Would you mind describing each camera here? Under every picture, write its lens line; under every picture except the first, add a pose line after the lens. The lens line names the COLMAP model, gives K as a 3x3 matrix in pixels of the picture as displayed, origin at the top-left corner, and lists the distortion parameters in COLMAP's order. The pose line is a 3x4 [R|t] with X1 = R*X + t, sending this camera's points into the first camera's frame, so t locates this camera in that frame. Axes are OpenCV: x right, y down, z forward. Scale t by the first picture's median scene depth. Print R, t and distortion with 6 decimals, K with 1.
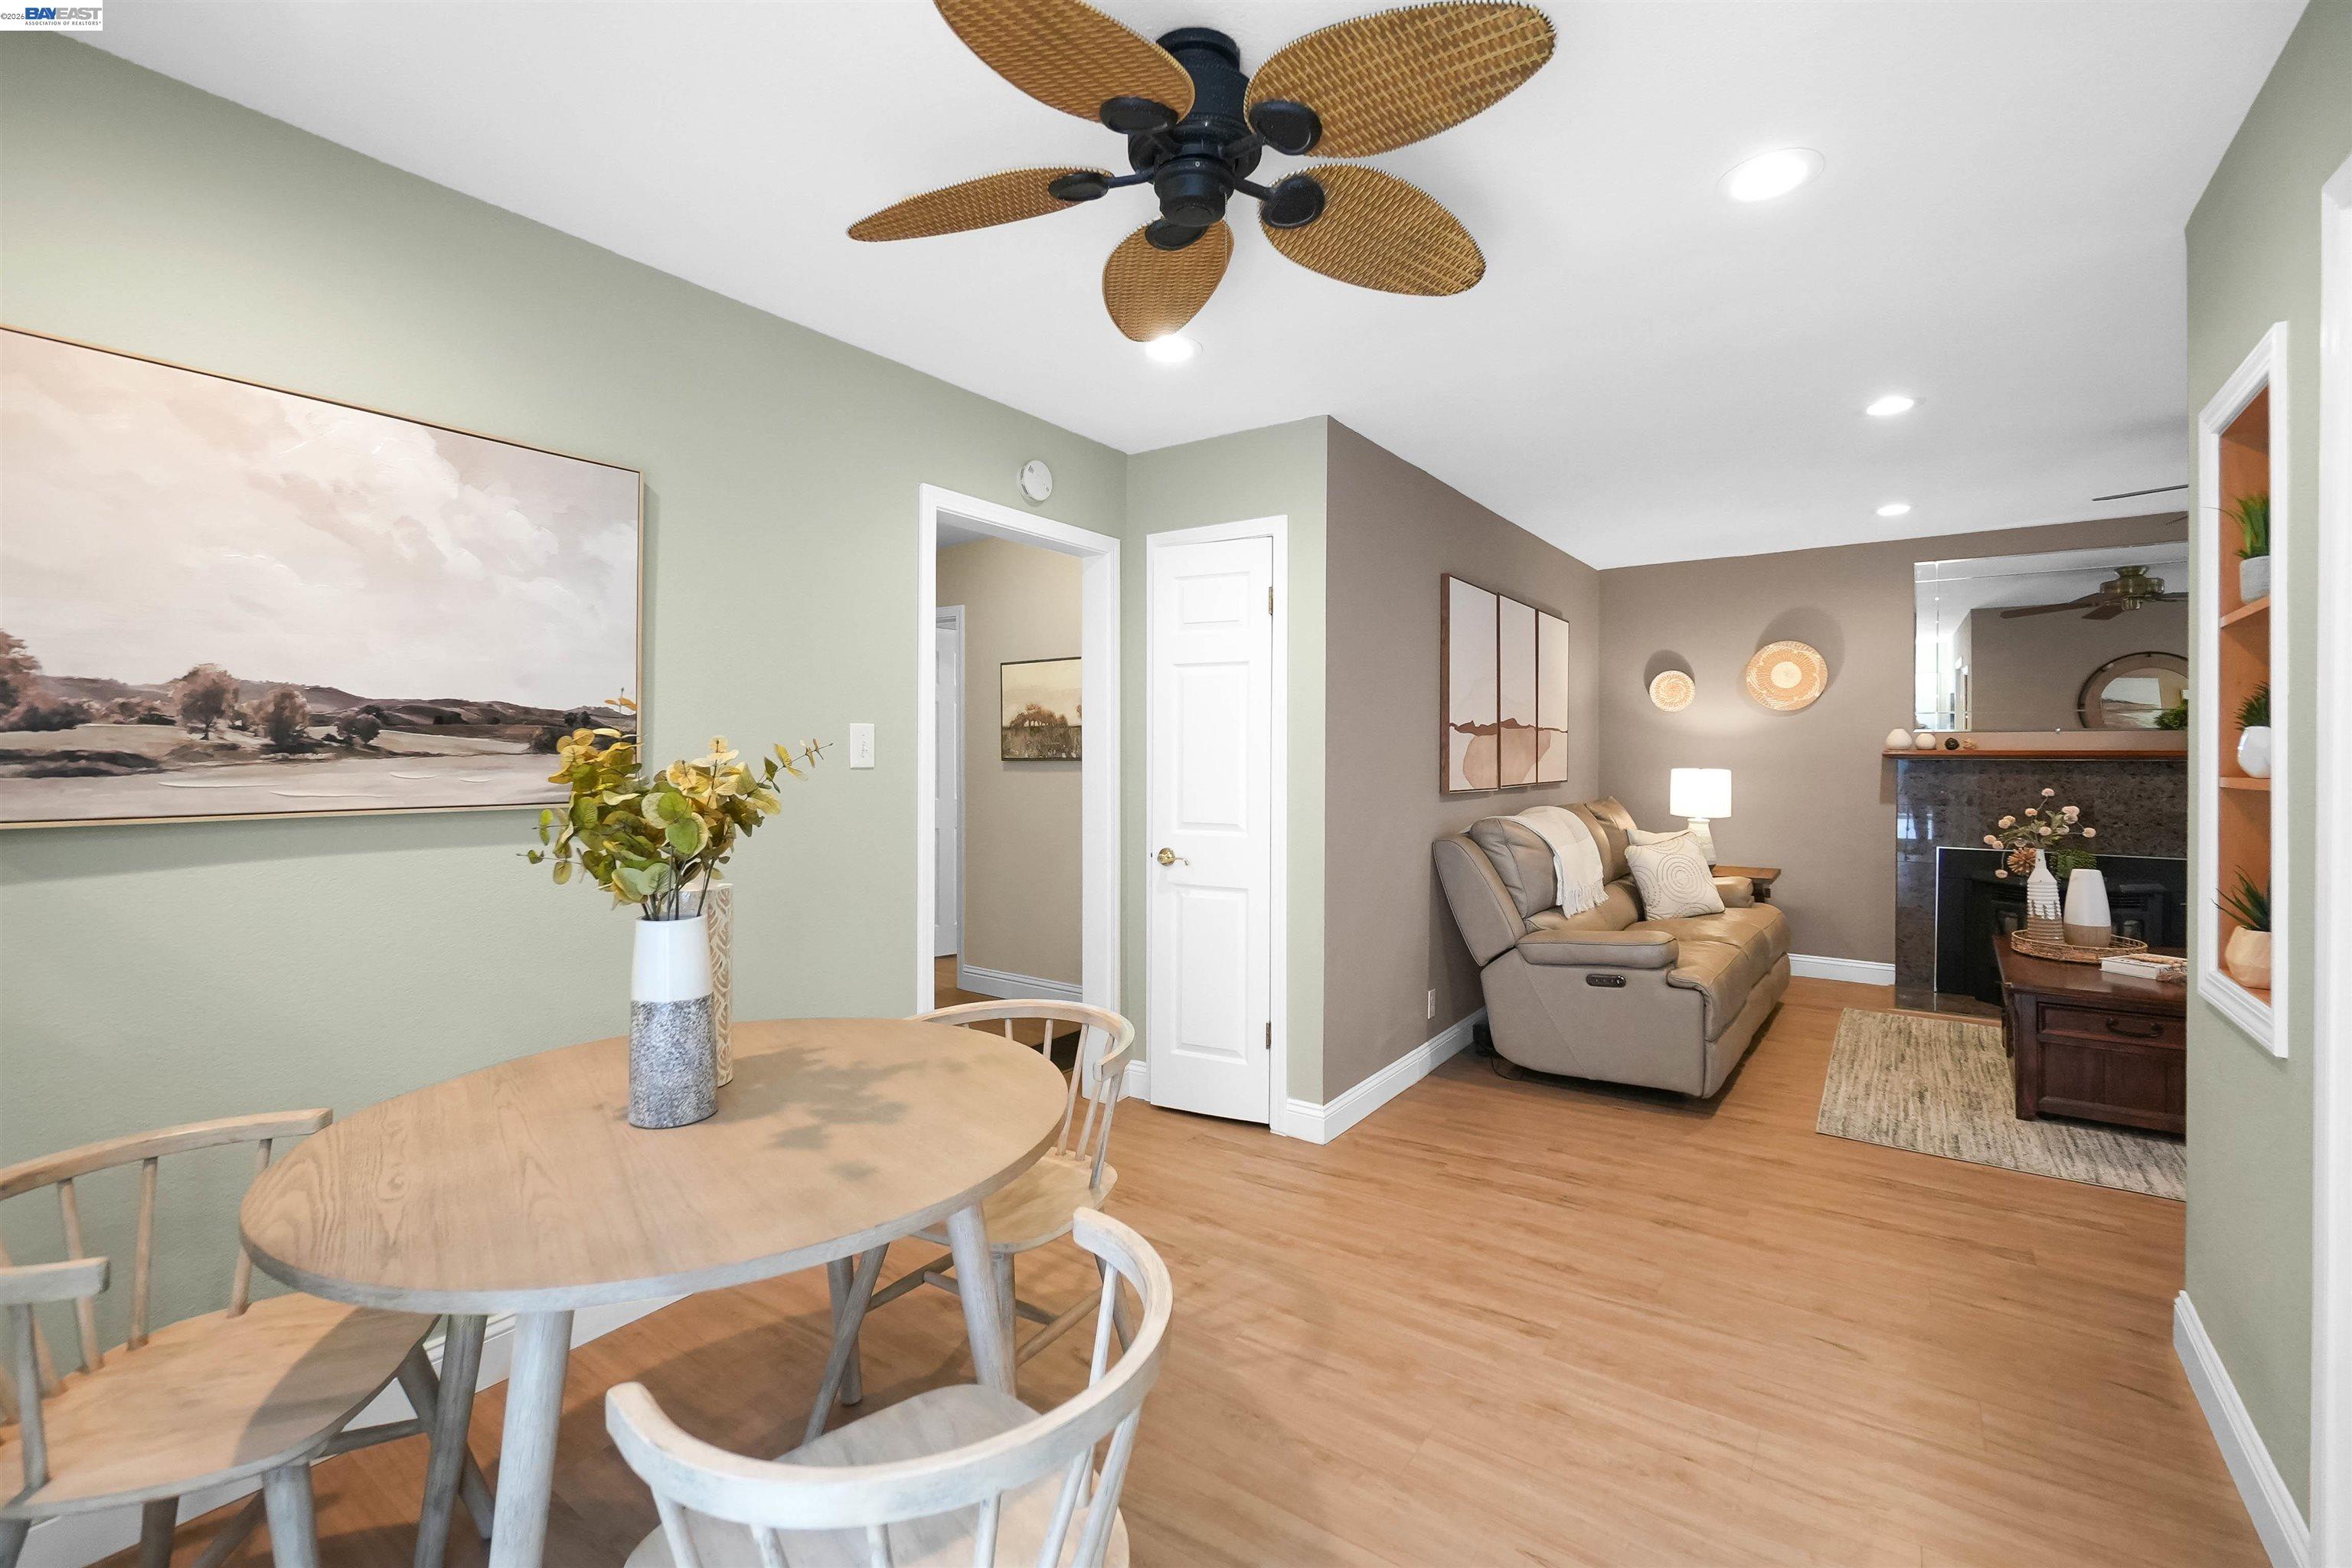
lens RADIAL K [[1024.6, 0, 1178.9], [0, 1024.6, 748.4], [0, 0, 1]] dist [-0.010856, 0.003450]
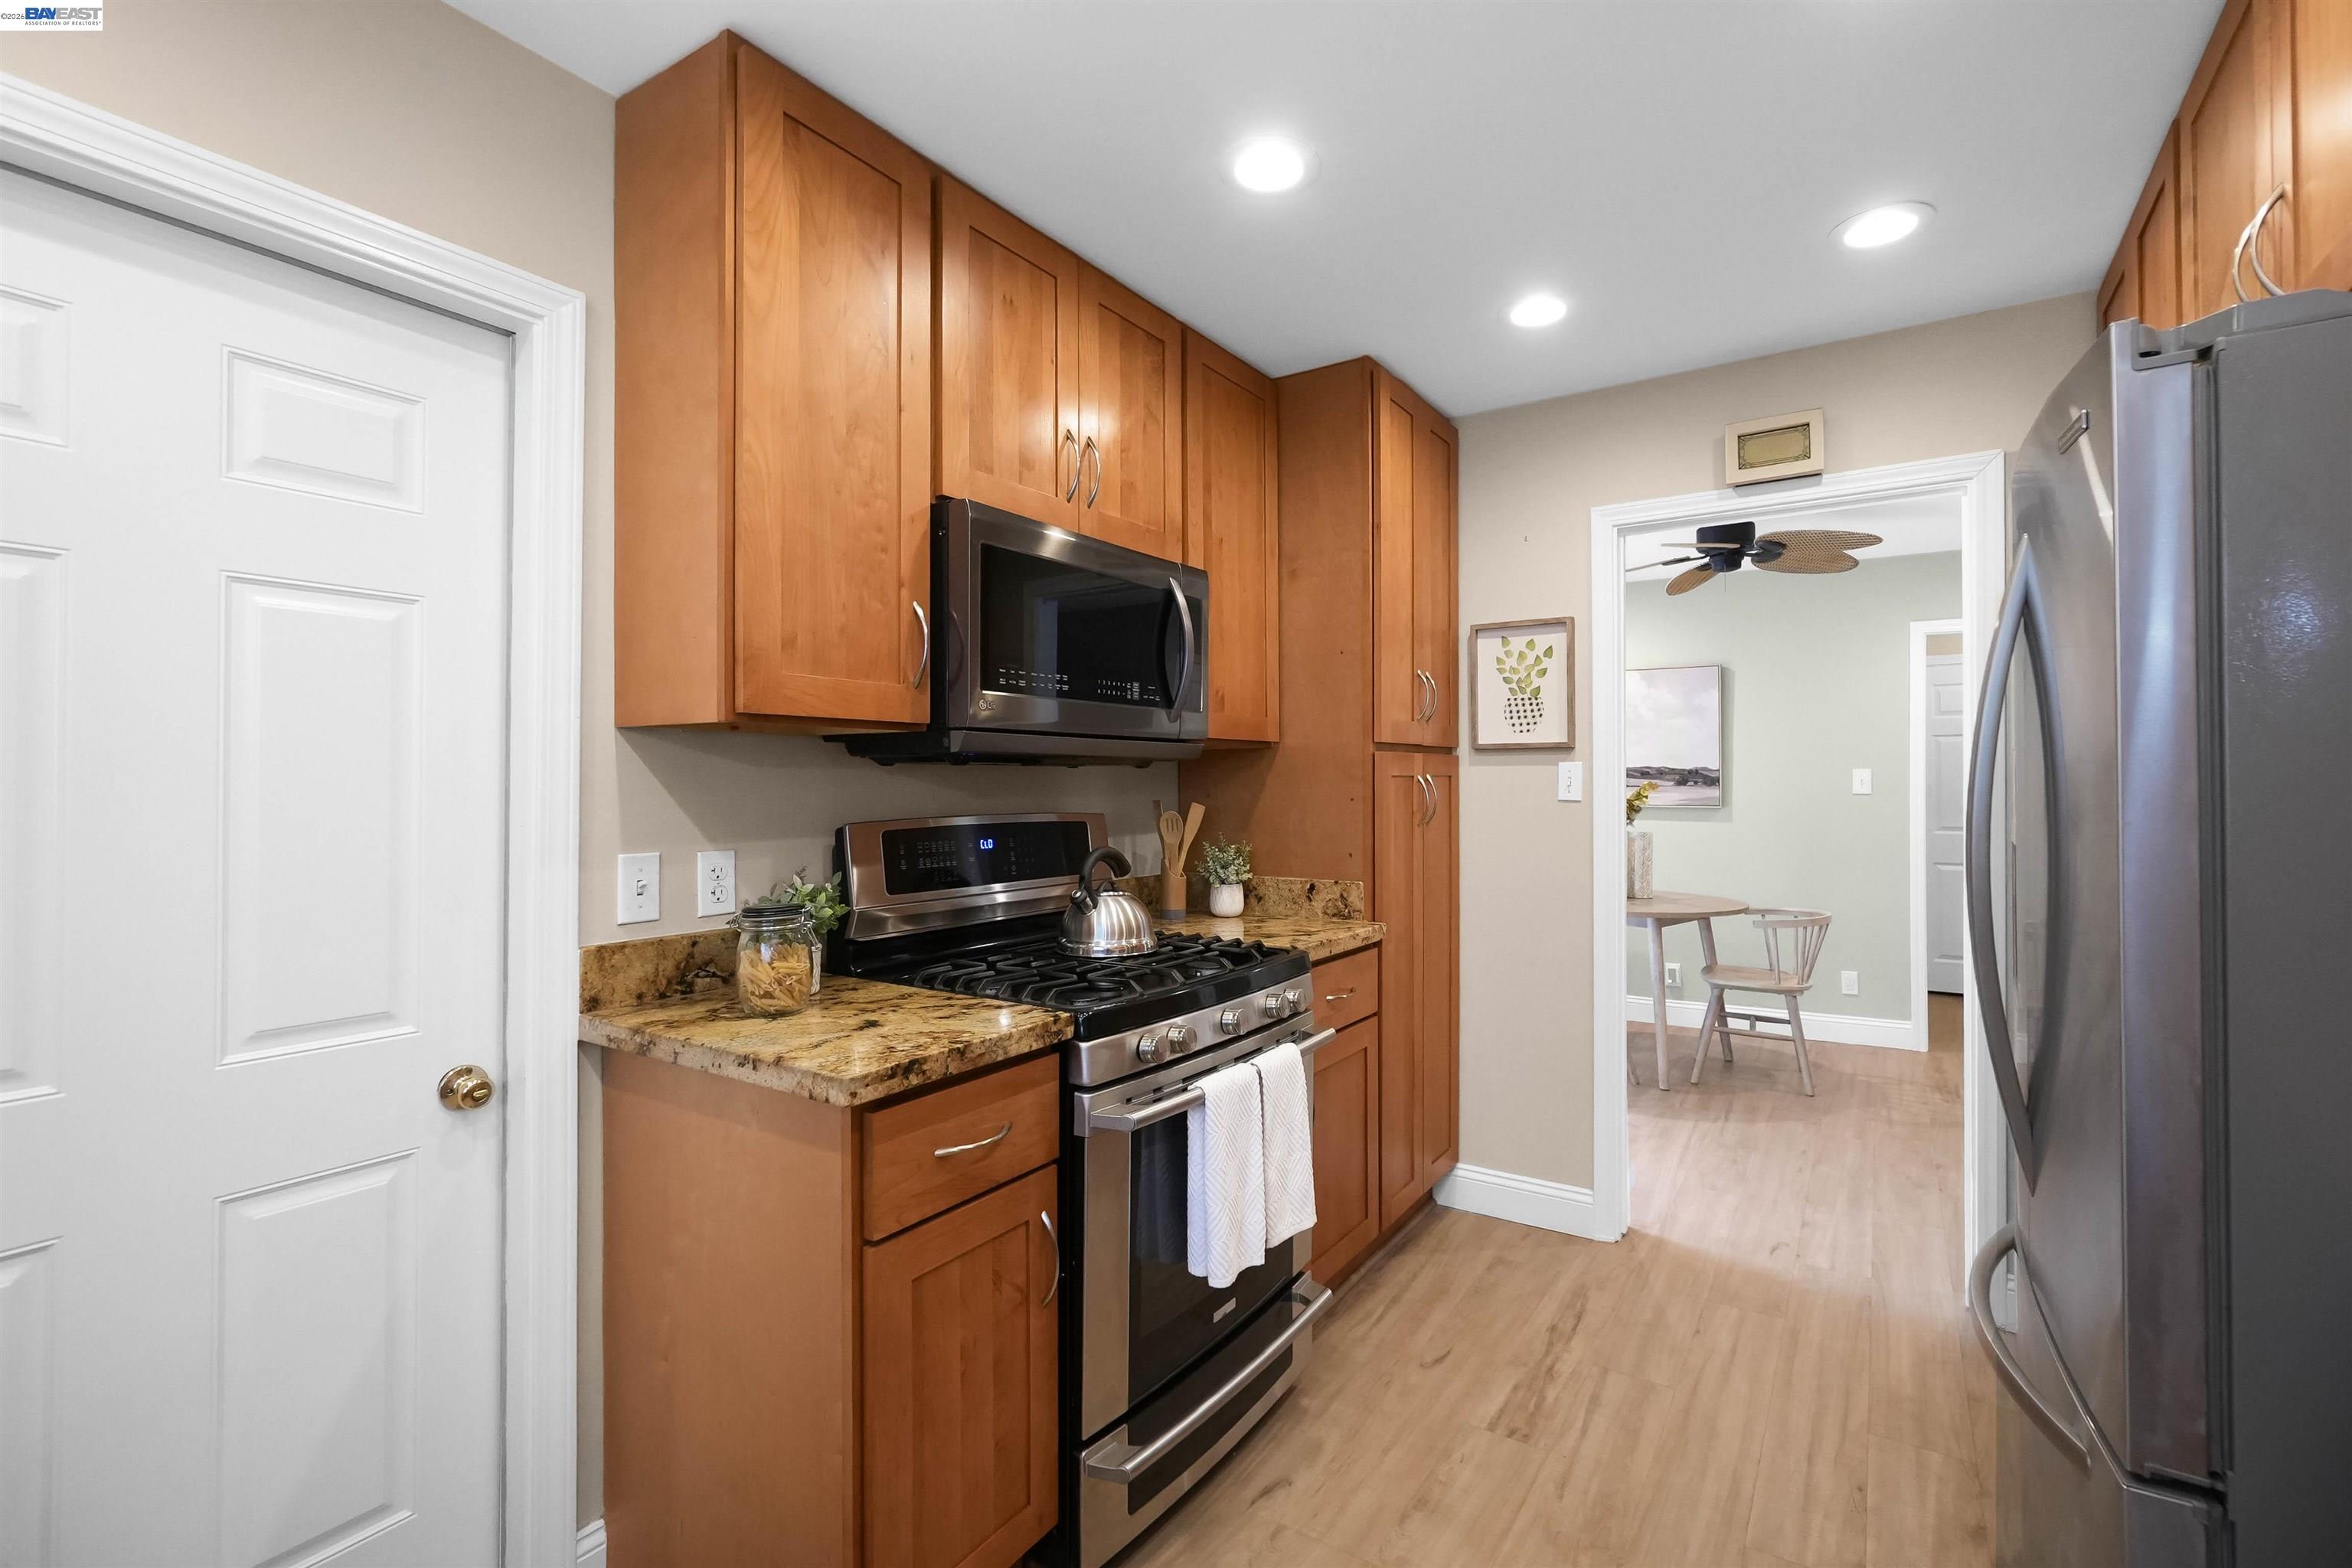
lens RADIAL K [[1024.6, 0, 1200.1], [0, 1024.6, 777.5], [0, 0, 1]] dist [-0.010856, 0.003450]
pose [[0.038717, -0.001731, -0.999249, 1.960824], [0.006736, 0.999976, -0.001471, -0.021242], [0.999227, -0.006674, 0.038728, -0.307481]]
